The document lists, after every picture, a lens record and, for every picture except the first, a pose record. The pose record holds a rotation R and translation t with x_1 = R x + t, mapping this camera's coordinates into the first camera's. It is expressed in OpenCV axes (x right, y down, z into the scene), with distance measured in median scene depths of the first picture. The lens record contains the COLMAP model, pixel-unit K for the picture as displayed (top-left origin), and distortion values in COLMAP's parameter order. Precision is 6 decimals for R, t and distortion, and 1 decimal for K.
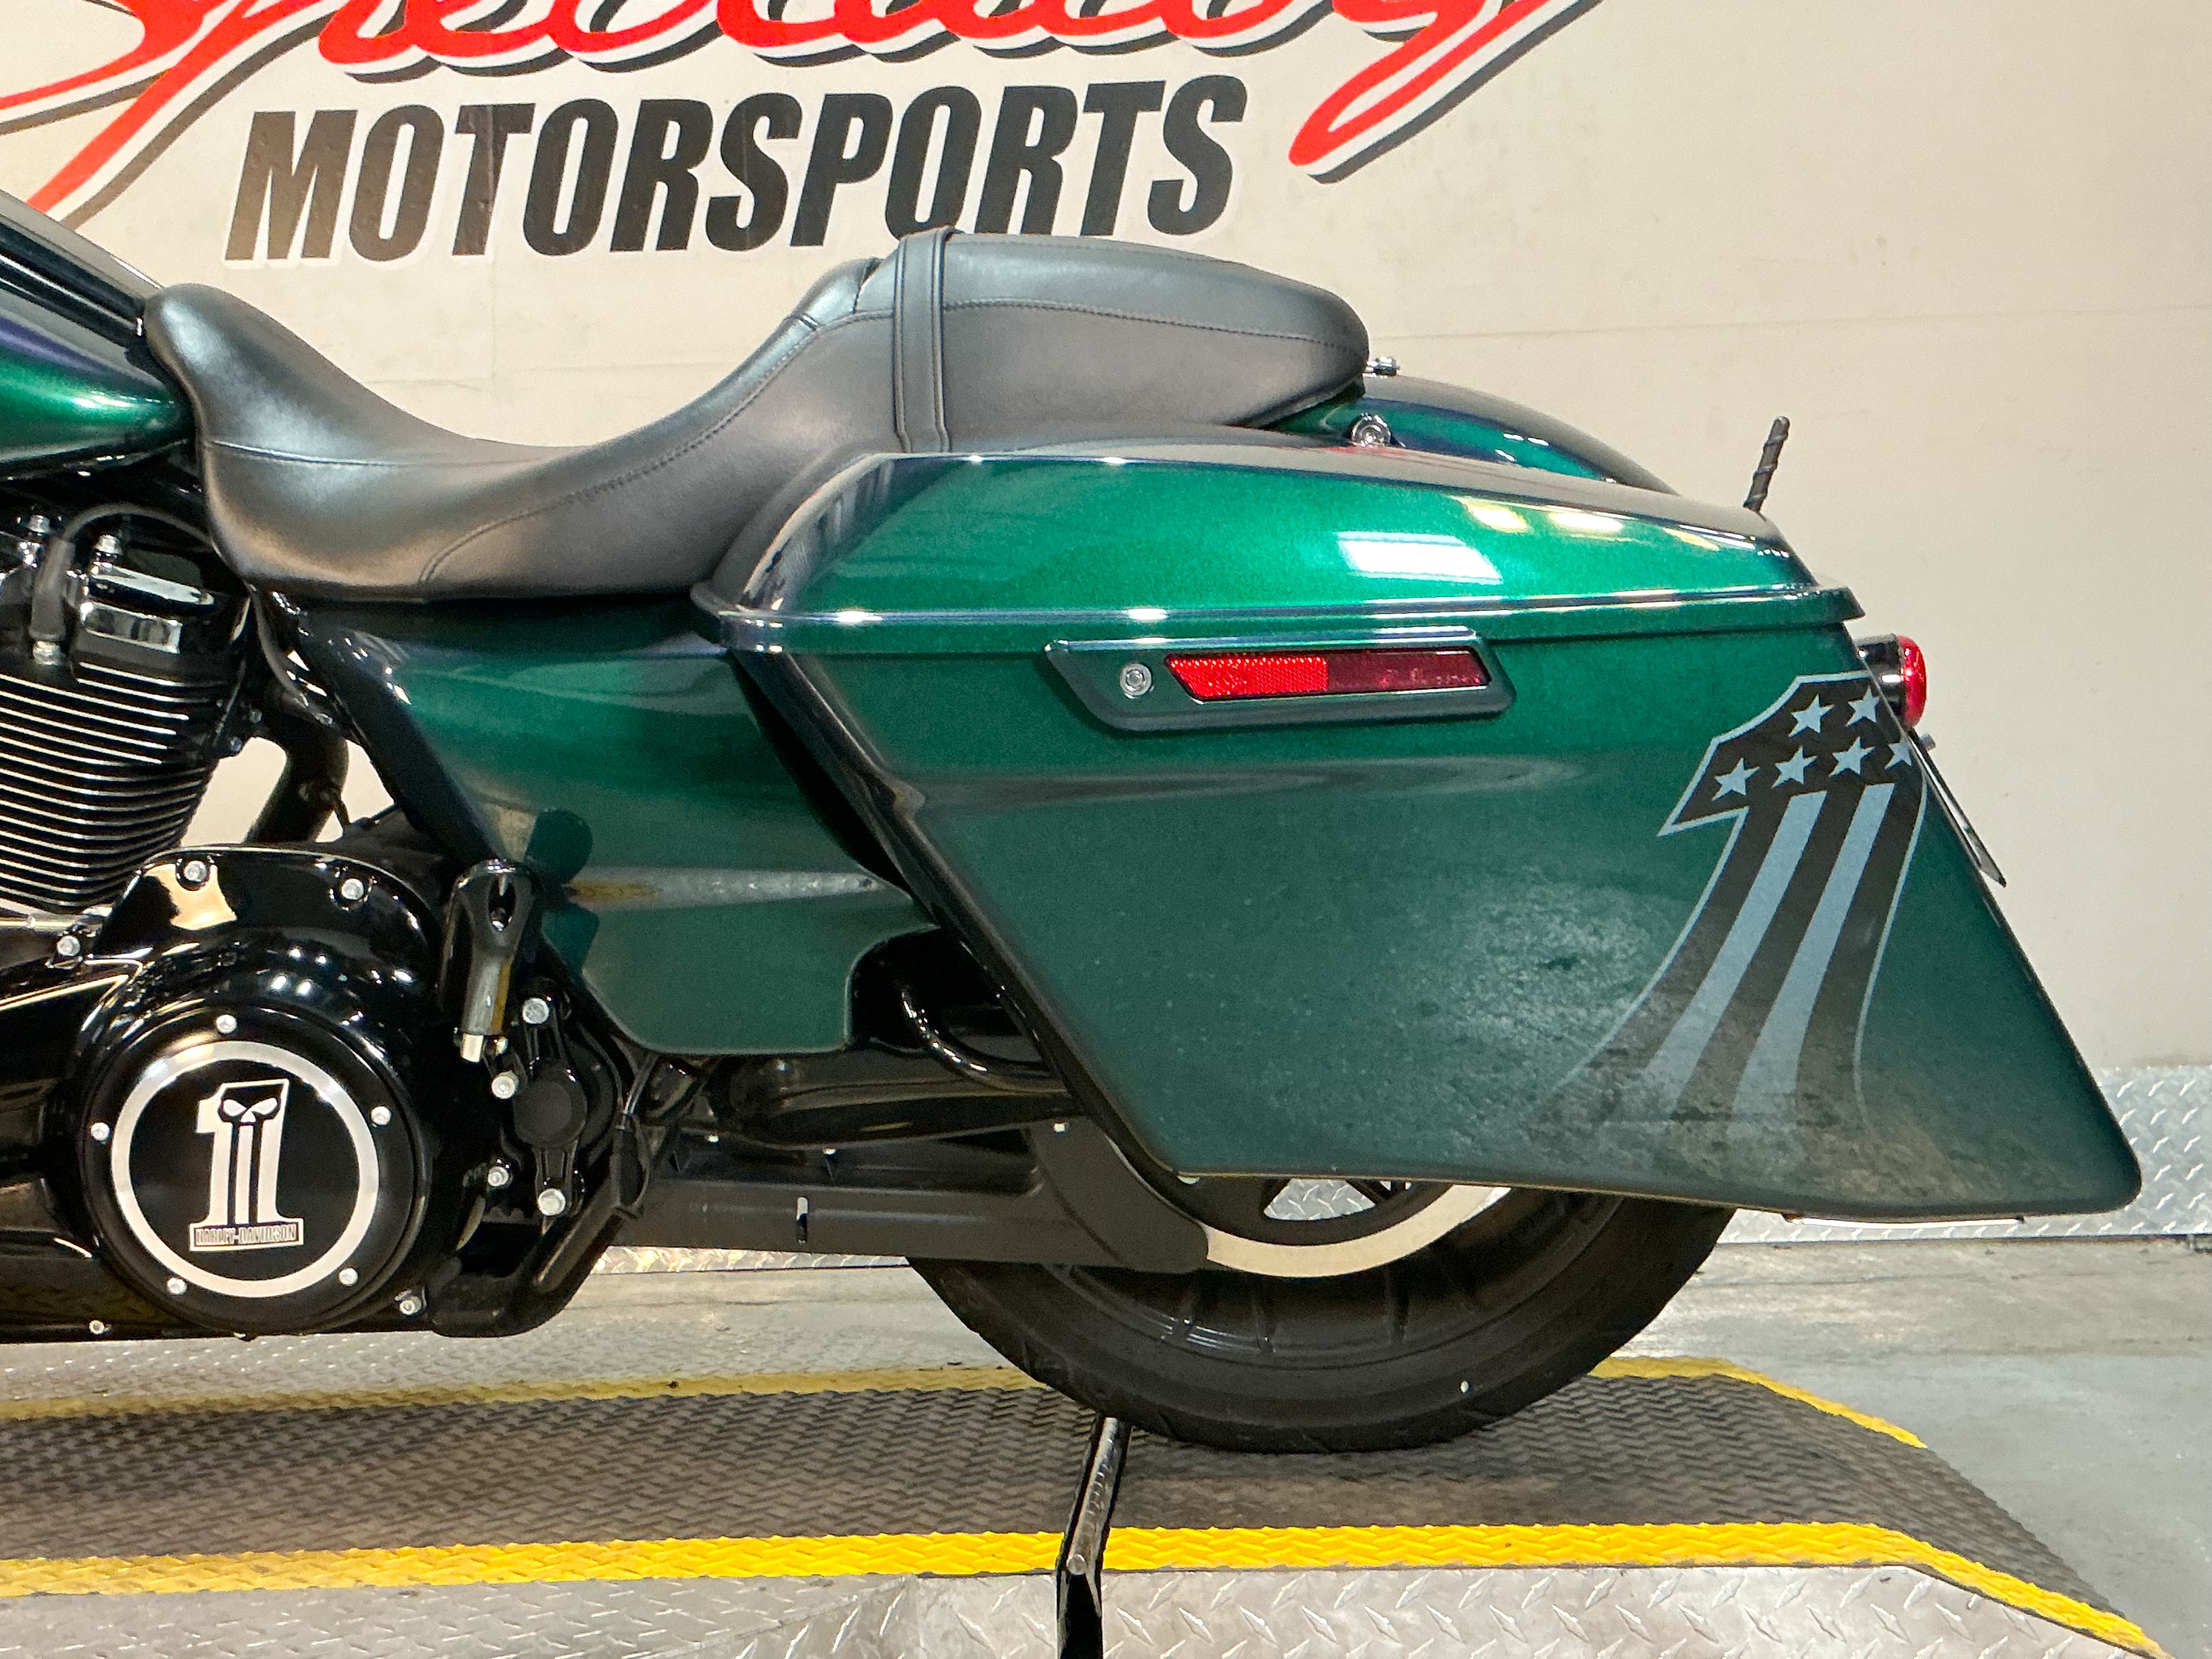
lens RADIAL K [[2612.8, 0, 1100.4], [0, 2612.8, 849.5], [0, 0, 1]] dist [0.108733, 0.000000]
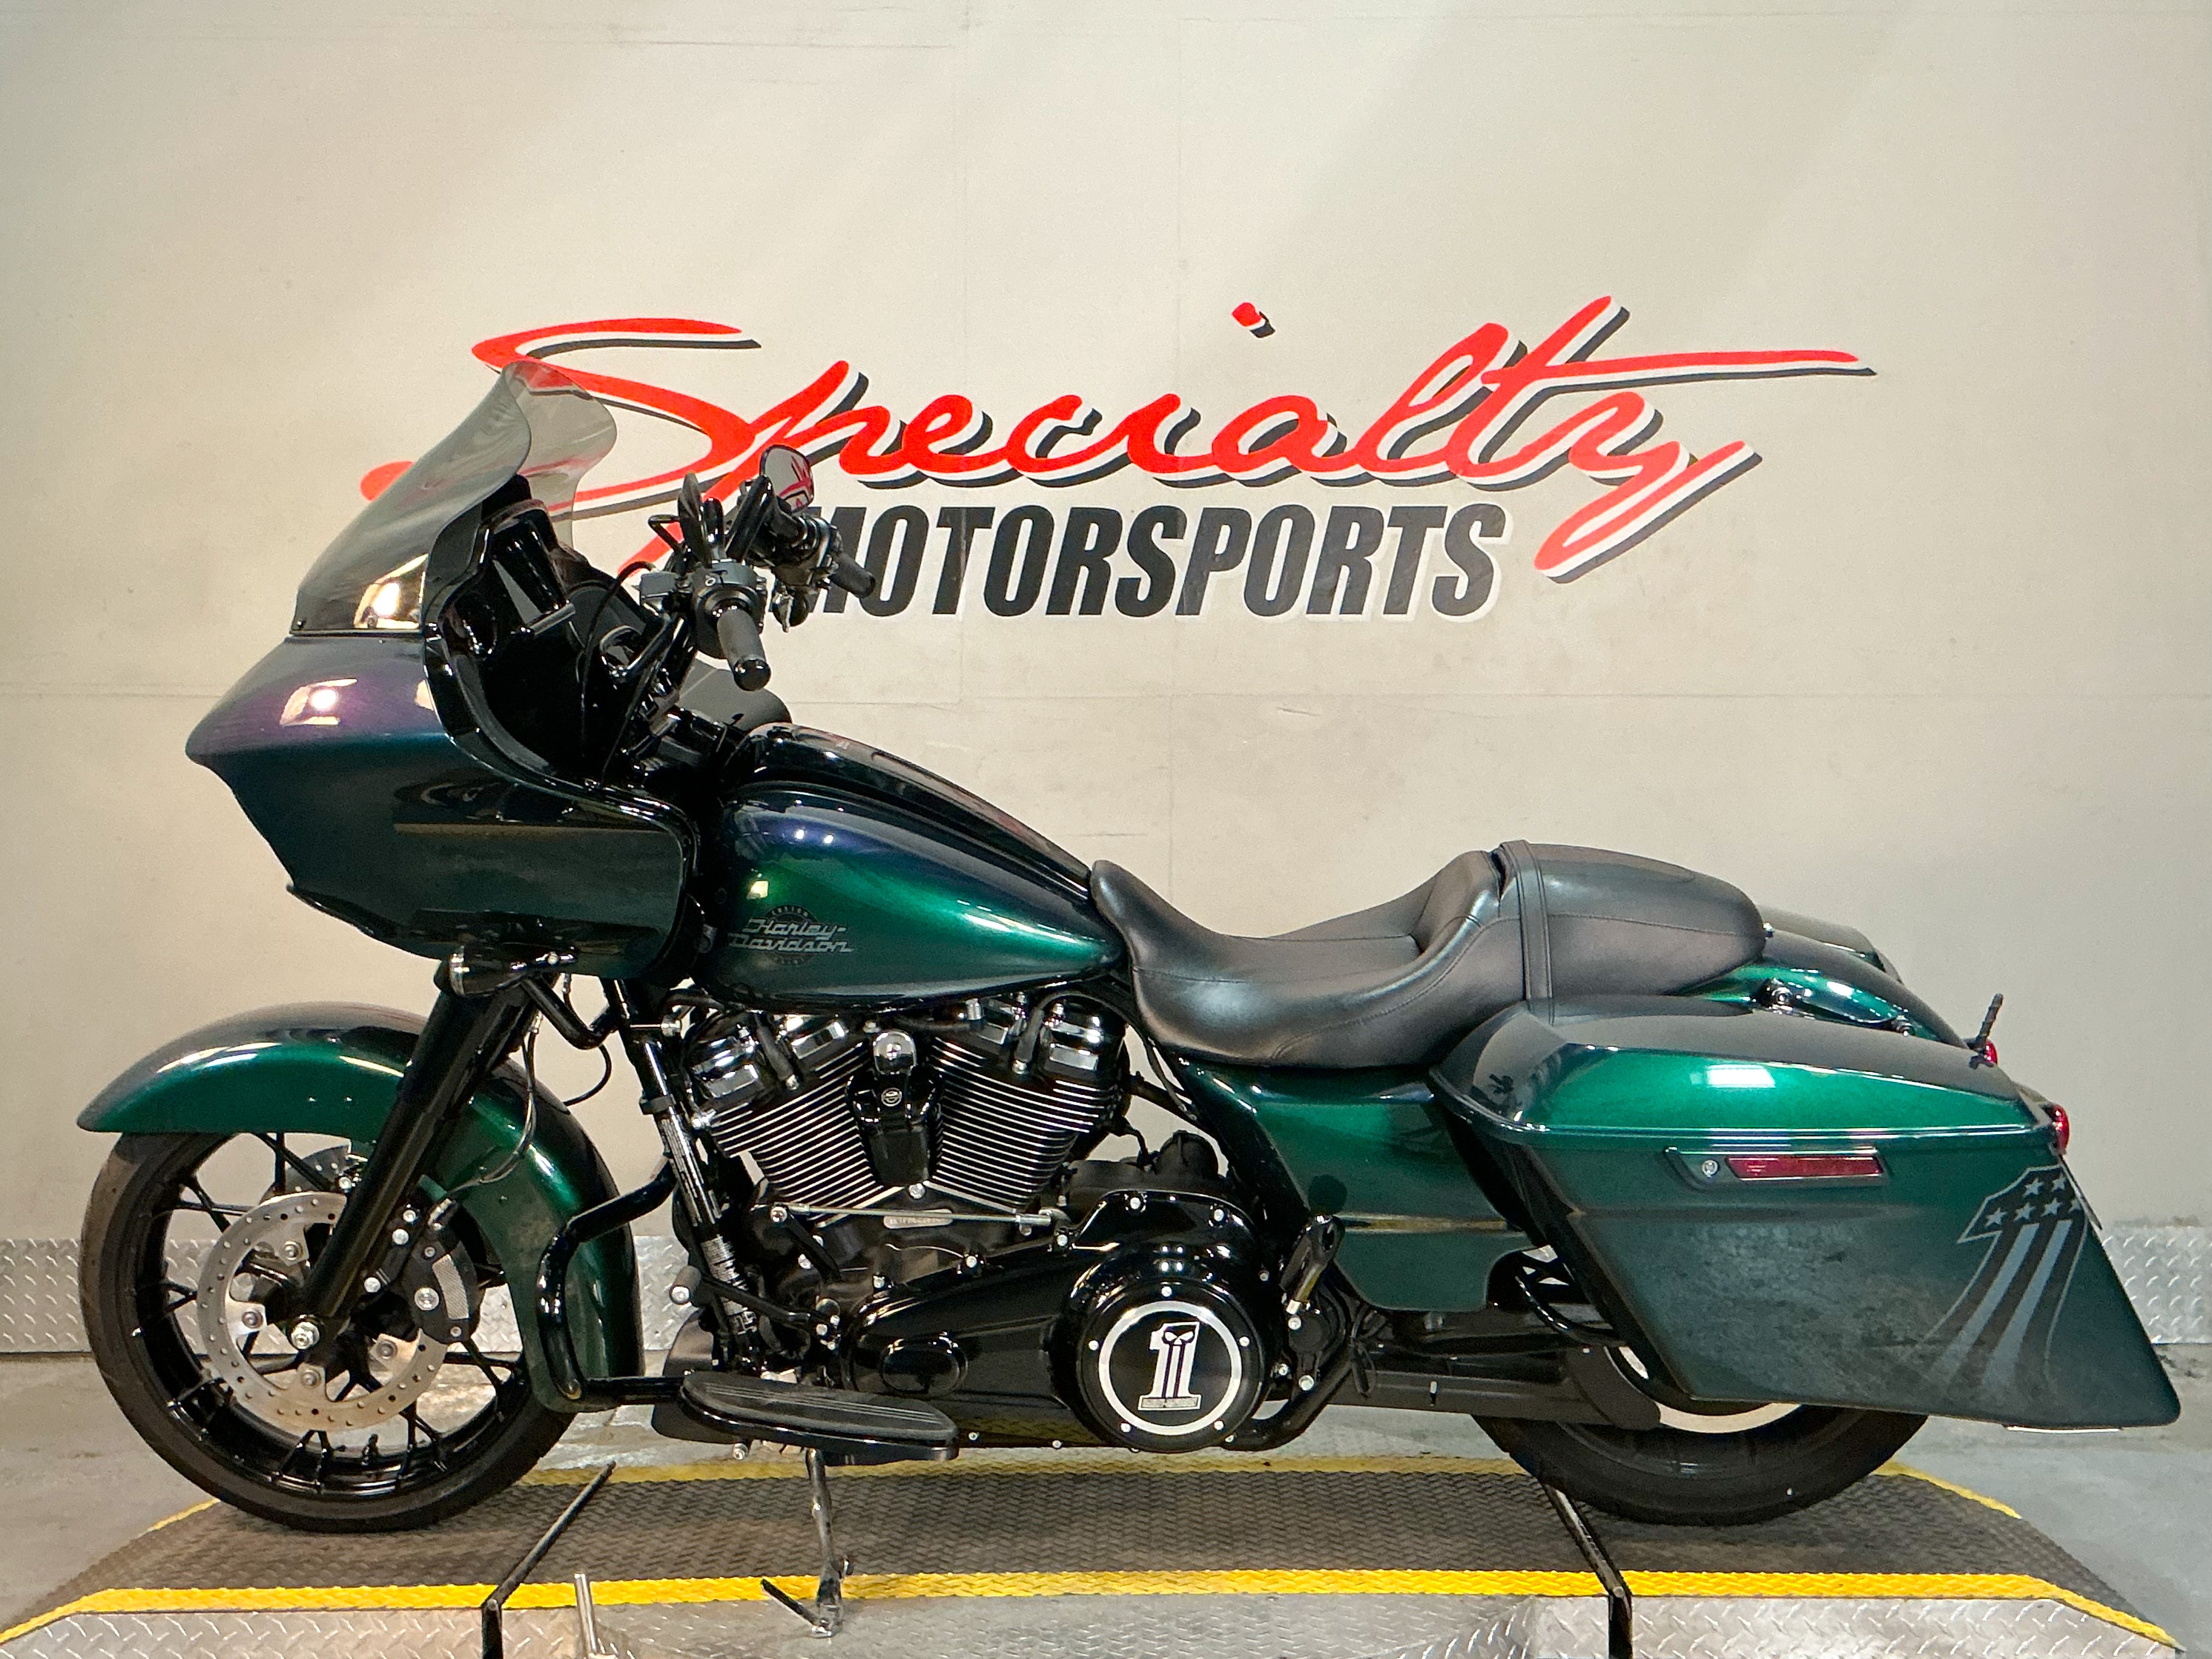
lens RADIAL K [[2612.8, 0, 1117.2], [0, 2612.8, 851.1], [0, 0, 1]] dist [0.108733, 0.000000]
pose [[0.998839, 0.023300, 0.042164, -0.205967], [-0.024048, 0.999561, 0.017302, -0.127755], [-0.041743, -0.018296, 0.998961, -0.393206]]
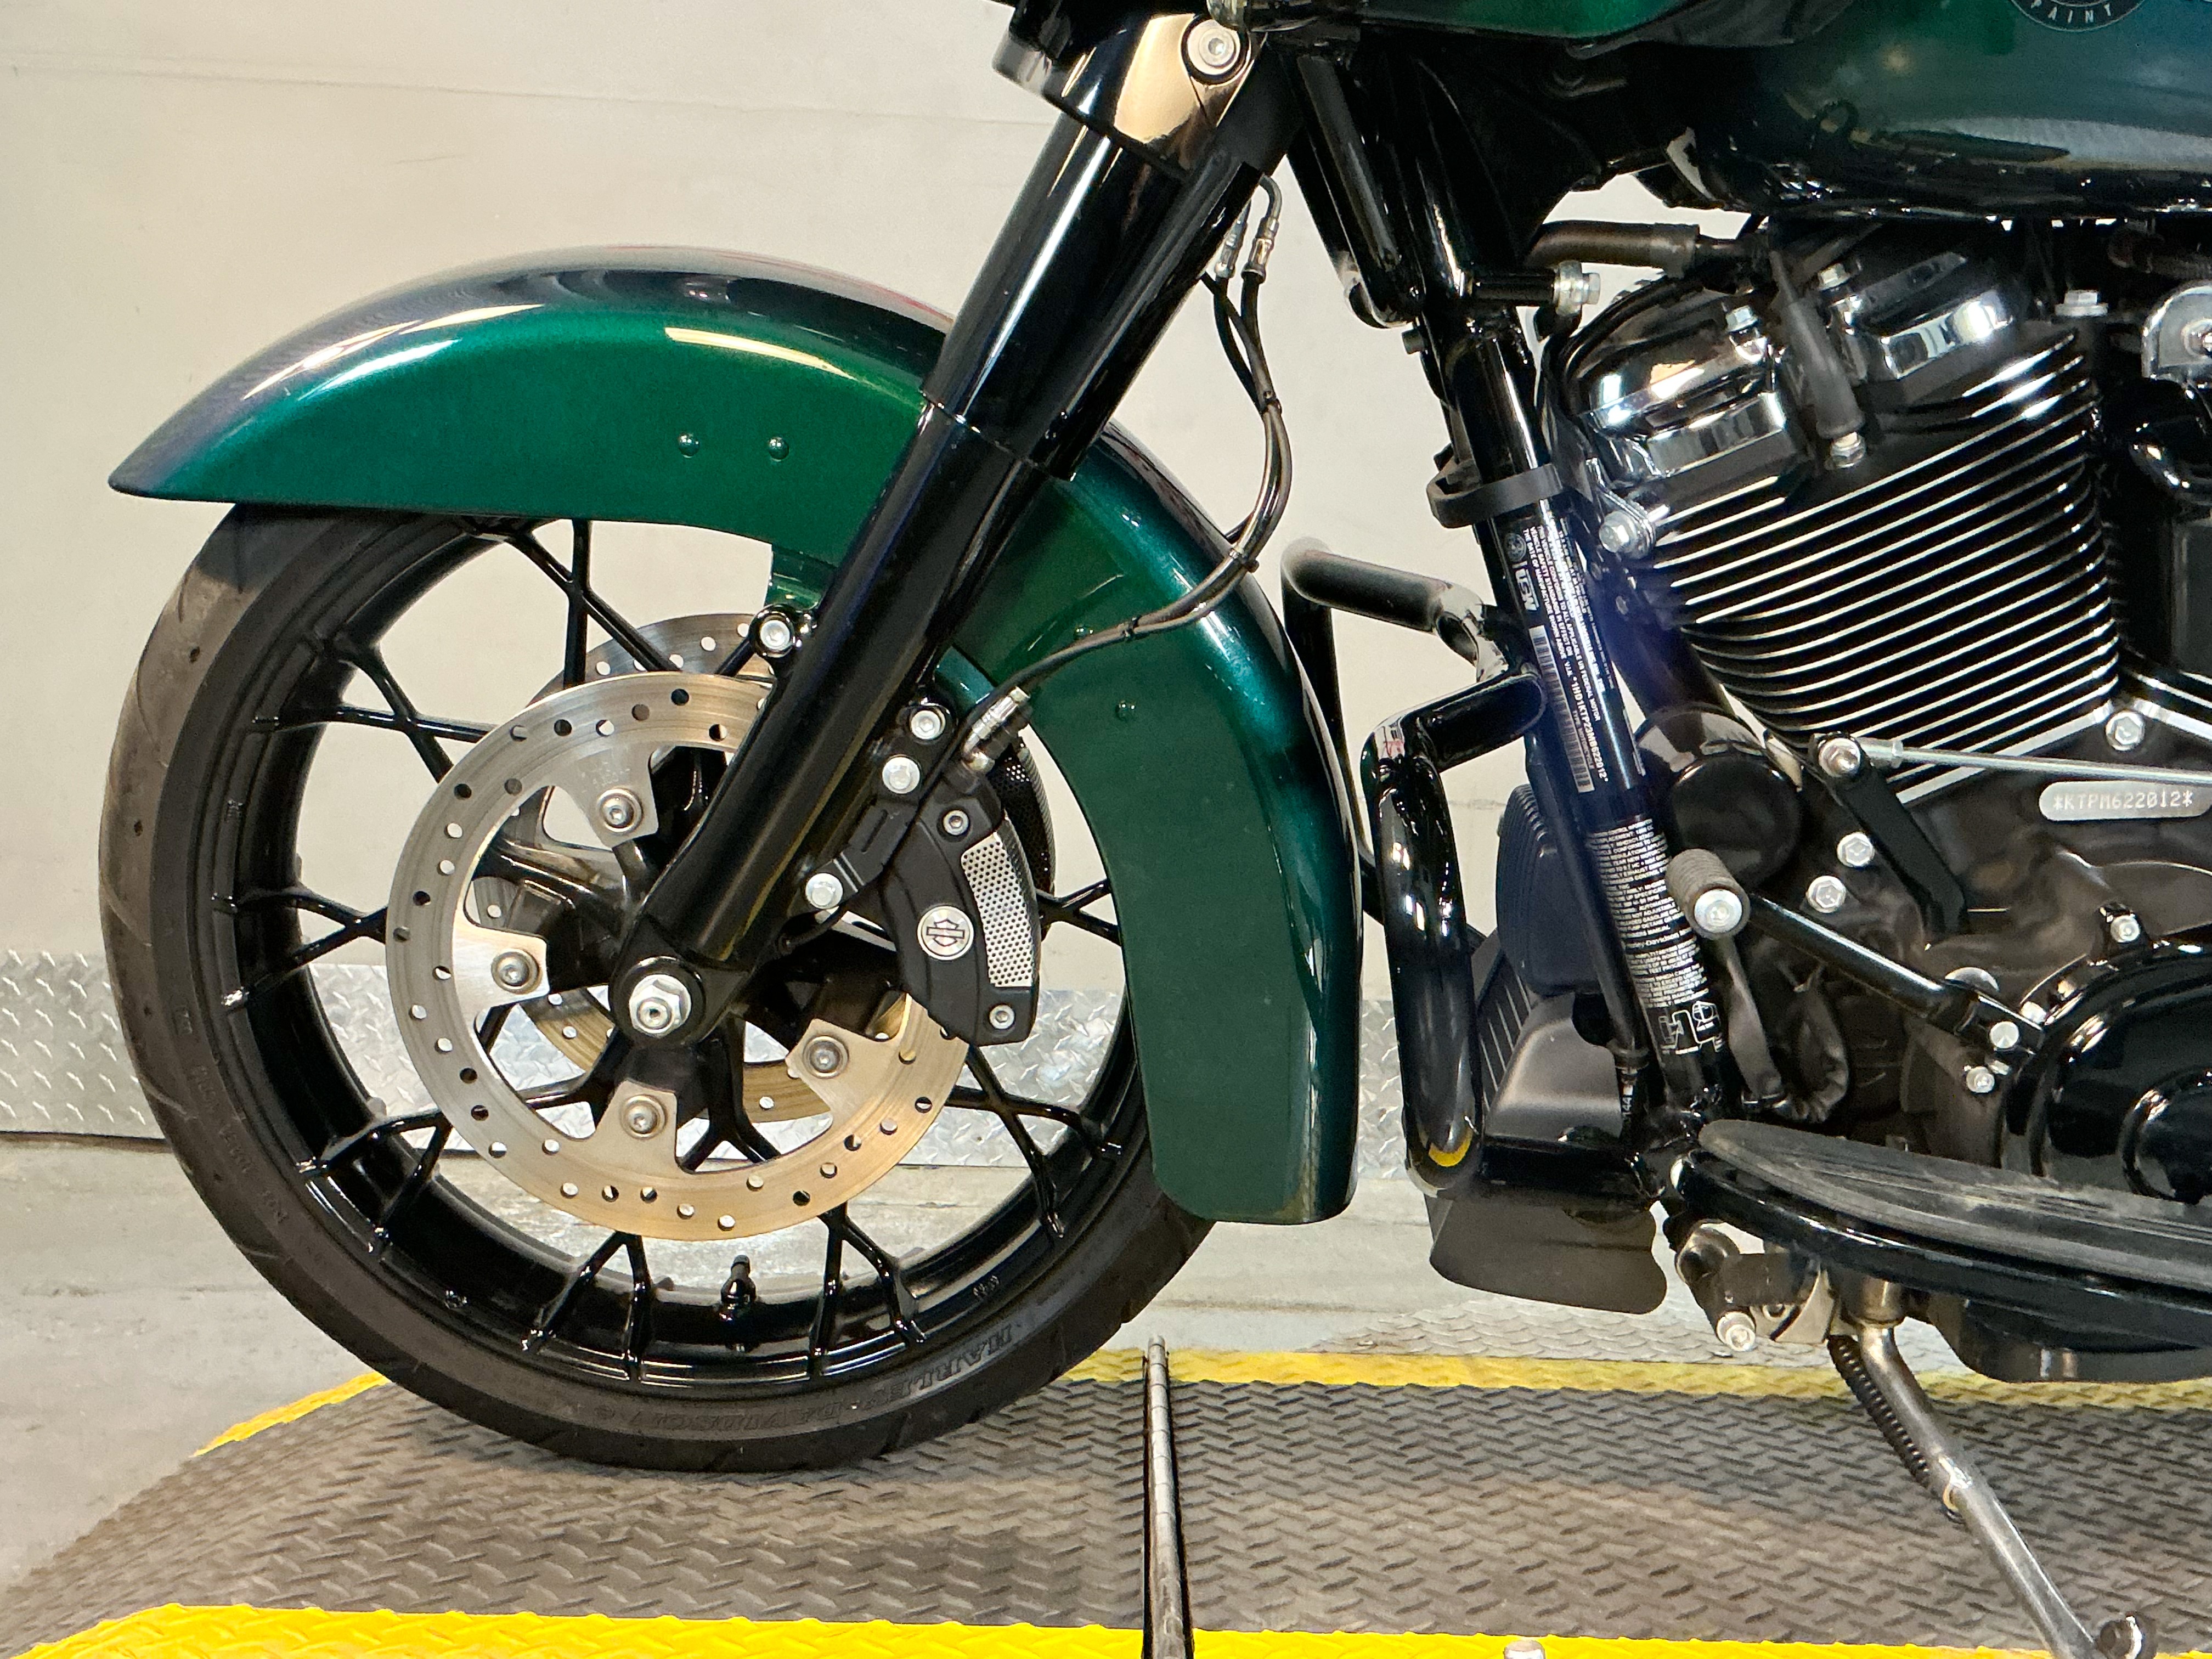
lens RADIAL K [[2612.8, 0, 1137.6], [0, 2612.8, 837.1], [0, 0, 1]] dist [0.108733, 0.000000]
pose [[0.995583, 0.061730, 0.070741, -0.400489], [-0.065033, 0.996851, 0.045373, 0.014317], [-0.067717, -0.049773, 0.996462, 0.143490]]
